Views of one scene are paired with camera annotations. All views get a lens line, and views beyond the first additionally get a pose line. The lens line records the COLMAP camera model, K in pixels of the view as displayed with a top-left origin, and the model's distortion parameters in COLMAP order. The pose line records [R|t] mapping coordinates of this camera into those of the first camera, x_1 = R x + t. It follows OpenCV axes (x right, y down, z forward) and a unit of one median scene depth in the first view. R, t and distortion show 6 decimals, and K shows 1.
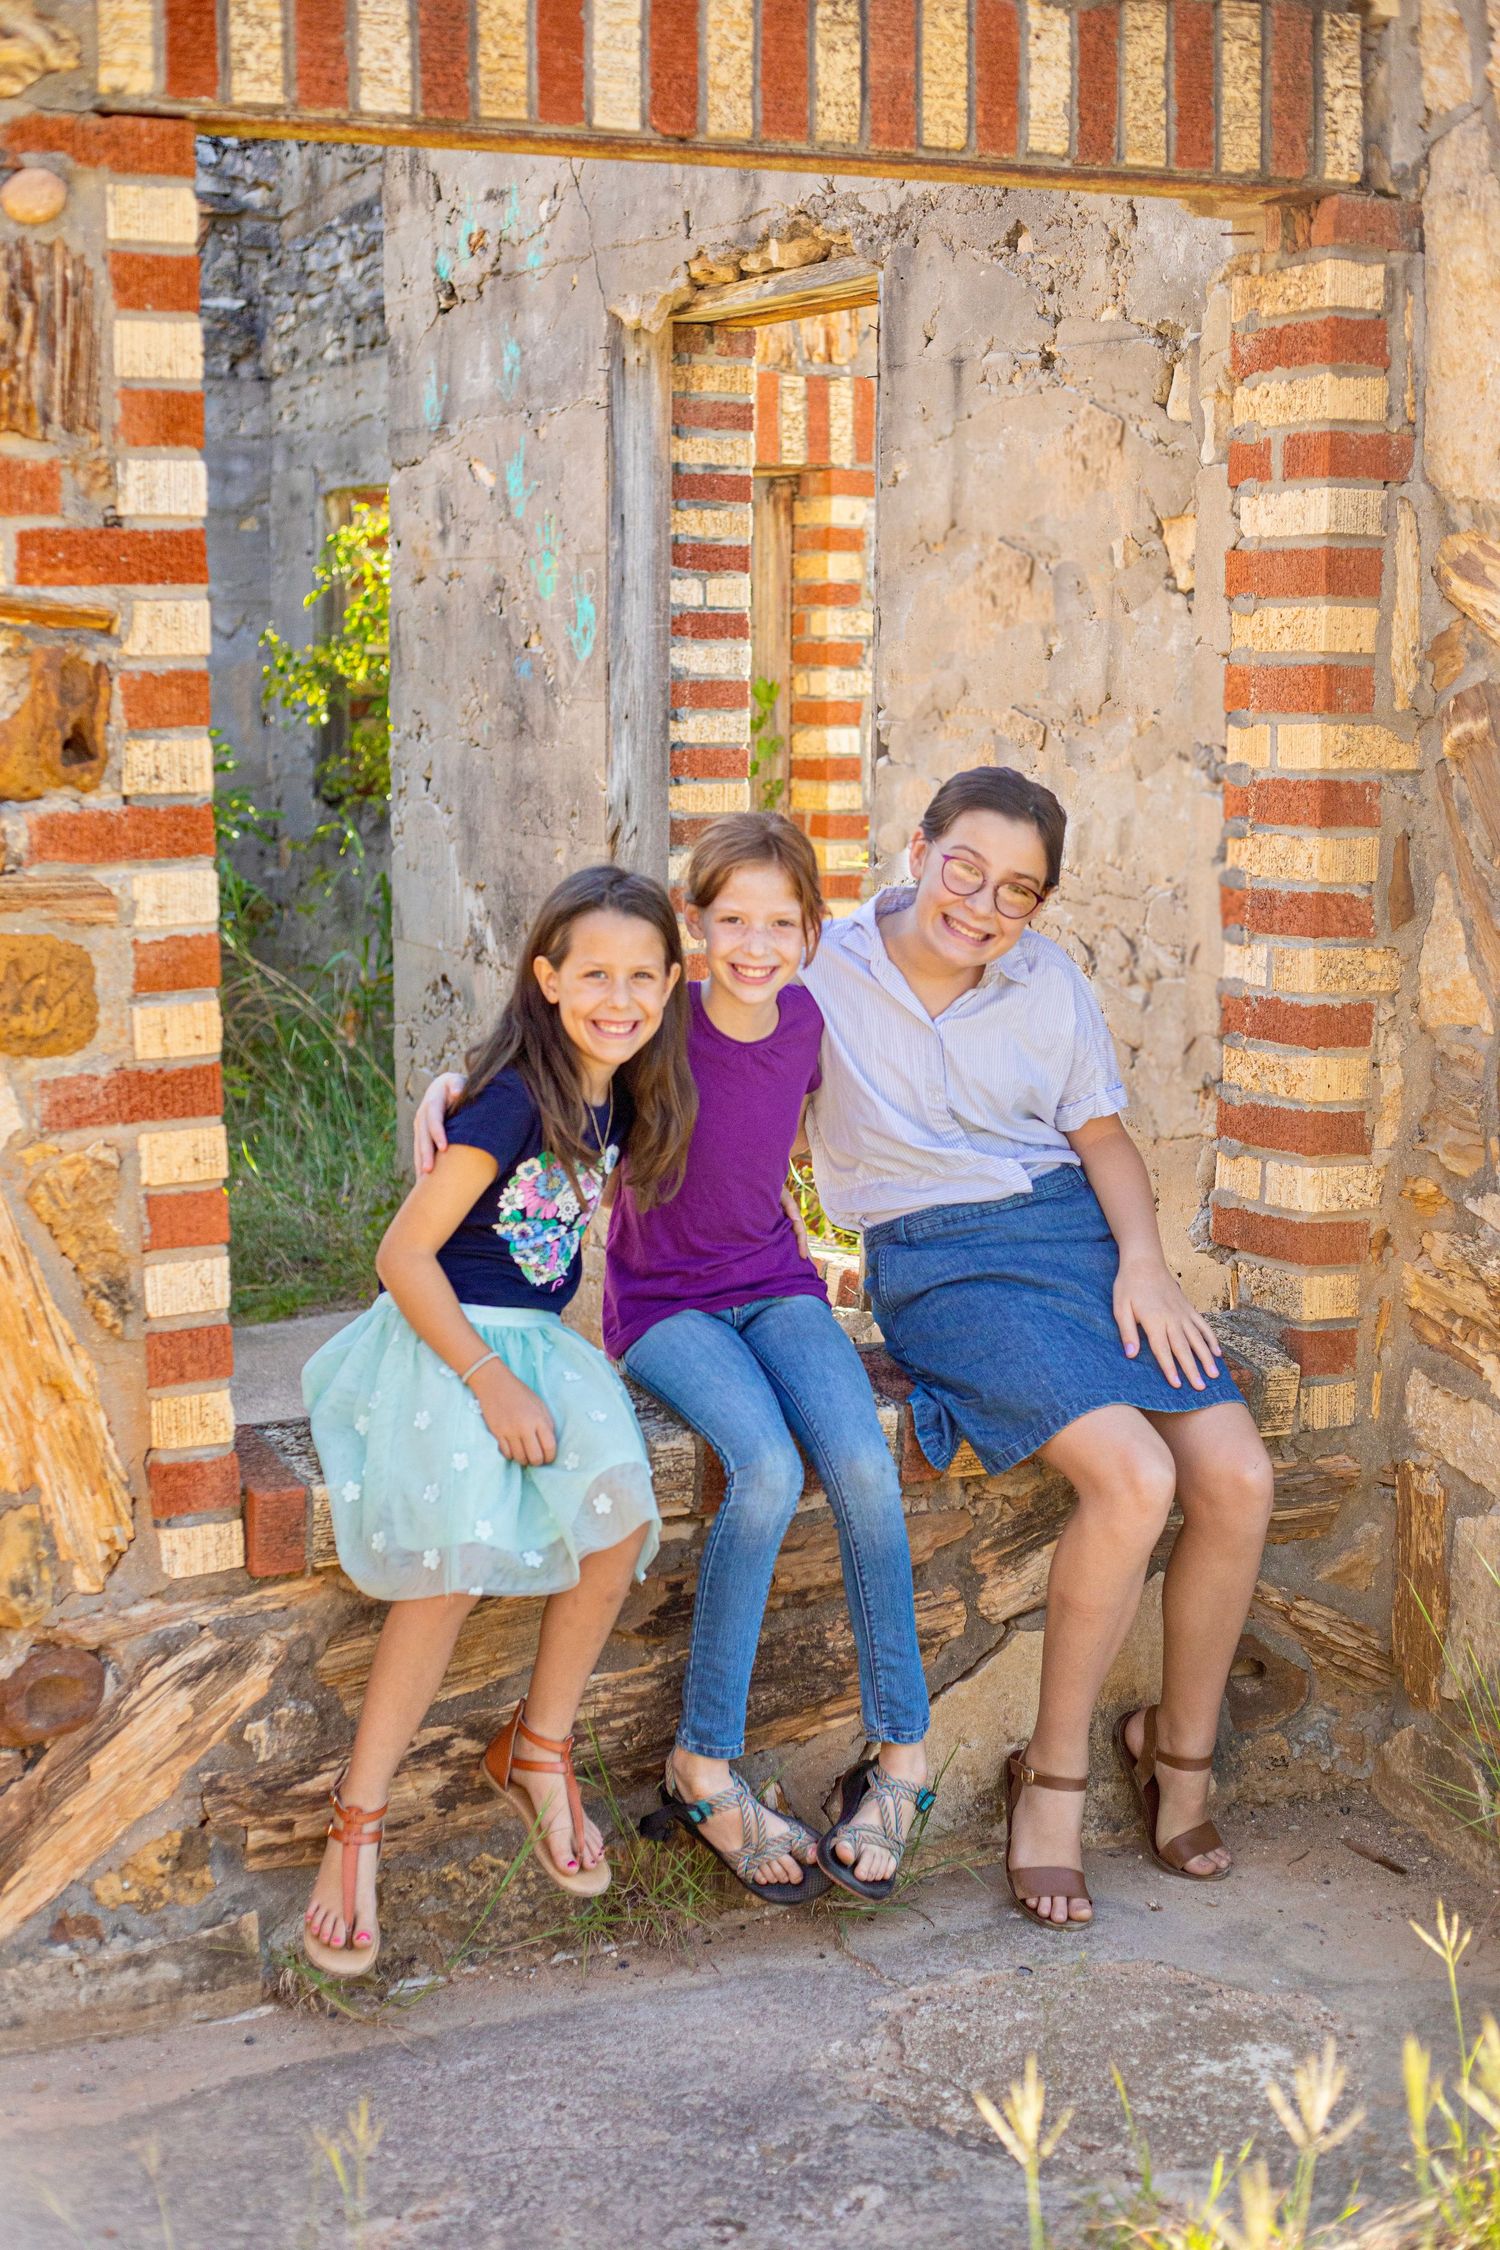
lens RADIAL K [[3236.5, 0, 750.0], [0, 3236.5, 1125.0], [0, 0, 1]] dist [-0.077861, -0.103962]
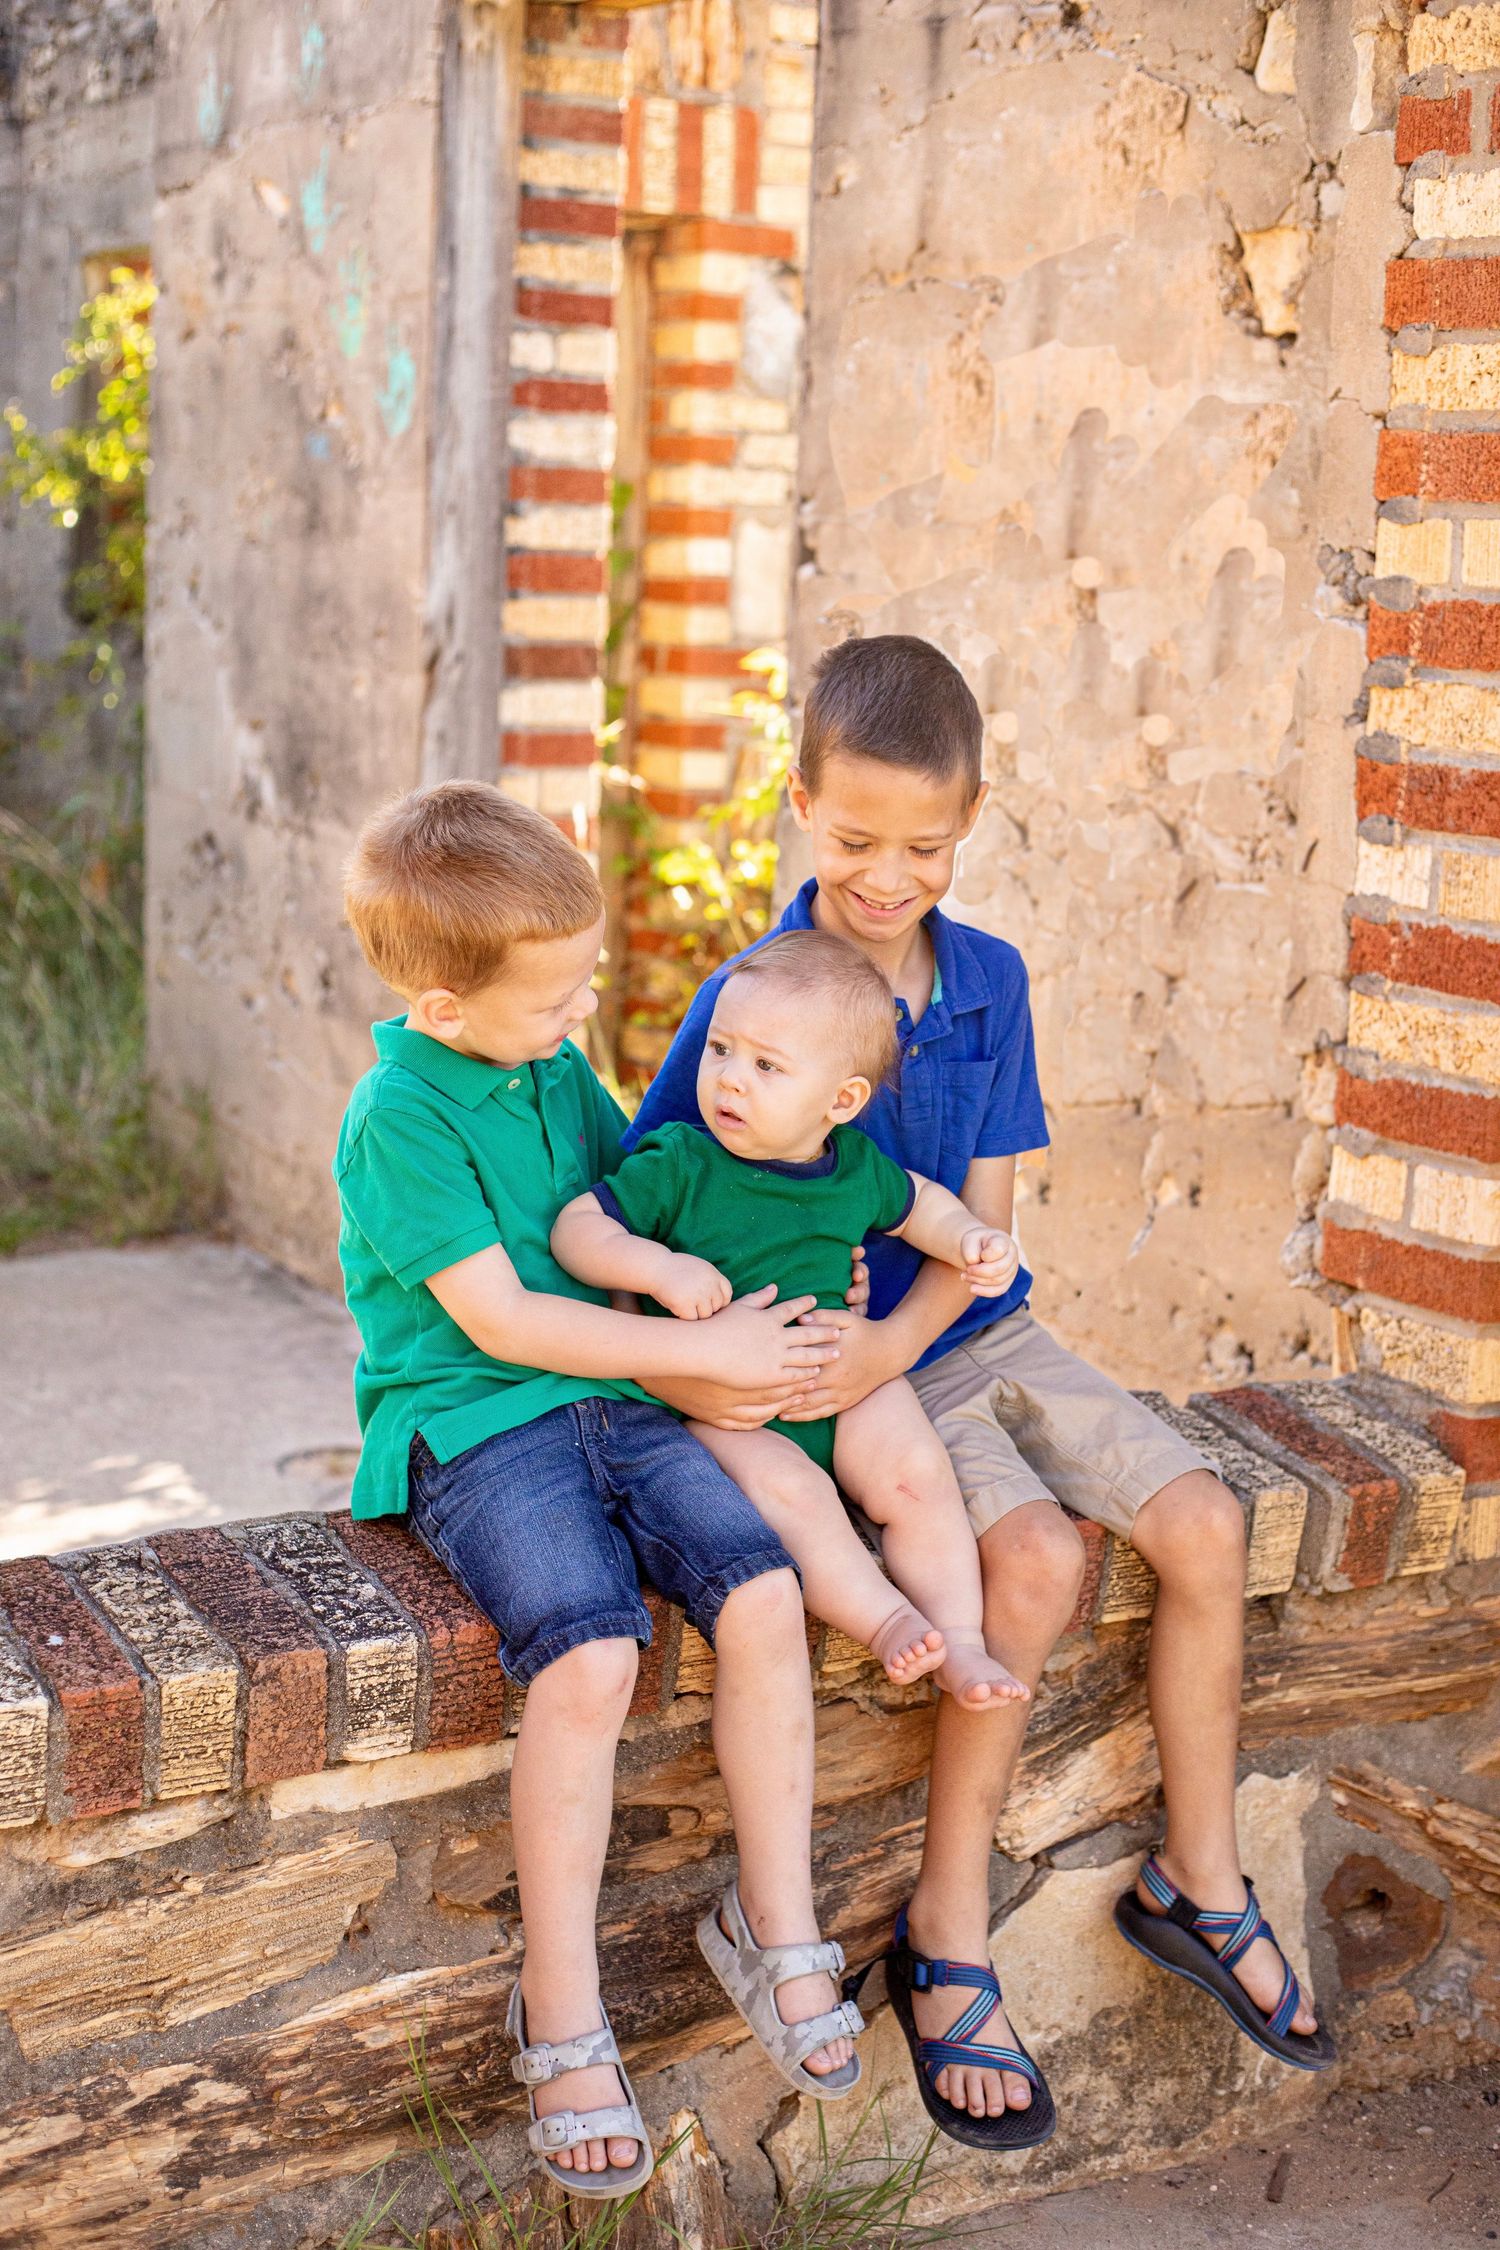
lens RADIAL K [[3277.5, 0, 743.2], [0, 3277.5, 1113.3], [0, 0, 1]] dist [-0.089081, -0.101882]
pose [[0.997451, 0.022208, 0.067813, -0.029083], [-0.025037, 0.998839, 0.041158, -0.025056], [-0.066820, -0.042751, 0.996849, 0.332098]]
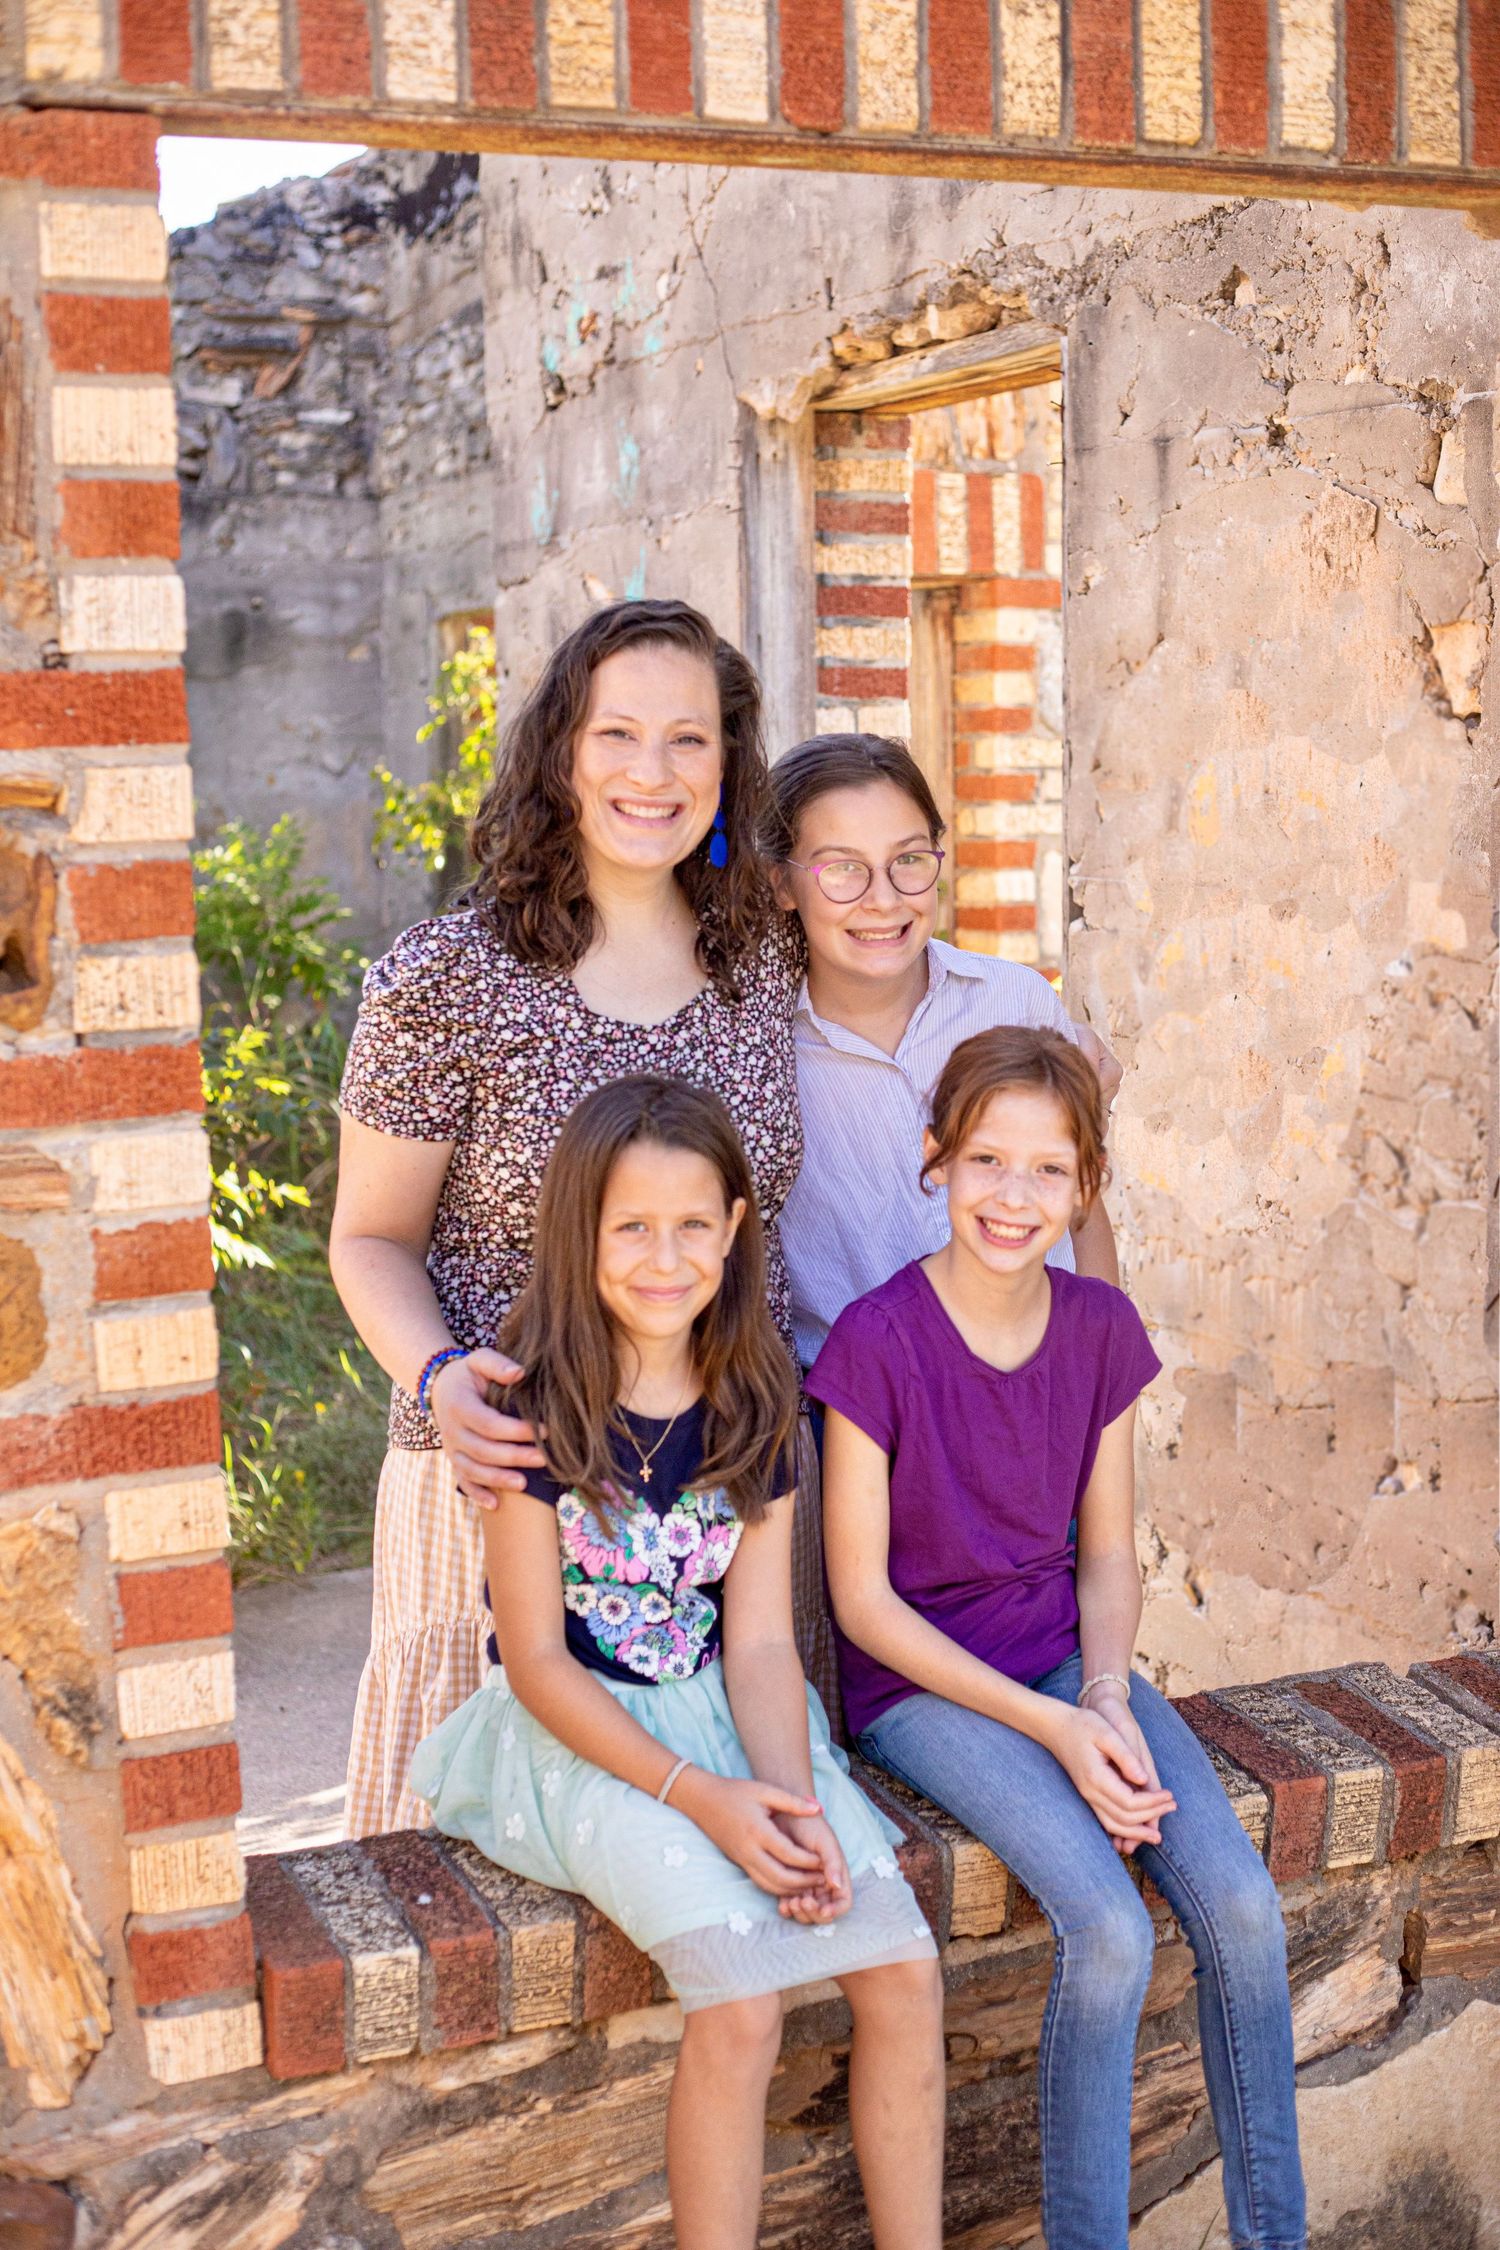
lens RADIAL K [[3251.4, 0, 750.0], [0, 3251.4, 1125.0], [0, 0, 1]] dist [-0.080363, -0.132361]
pose [[0.998807, -0.015839, -0.046191, -0.006548], [0.014149, 0.999226, -0.036698, -0.042995], [0.046736, 0.036000, 0.998258, 0.224901]]
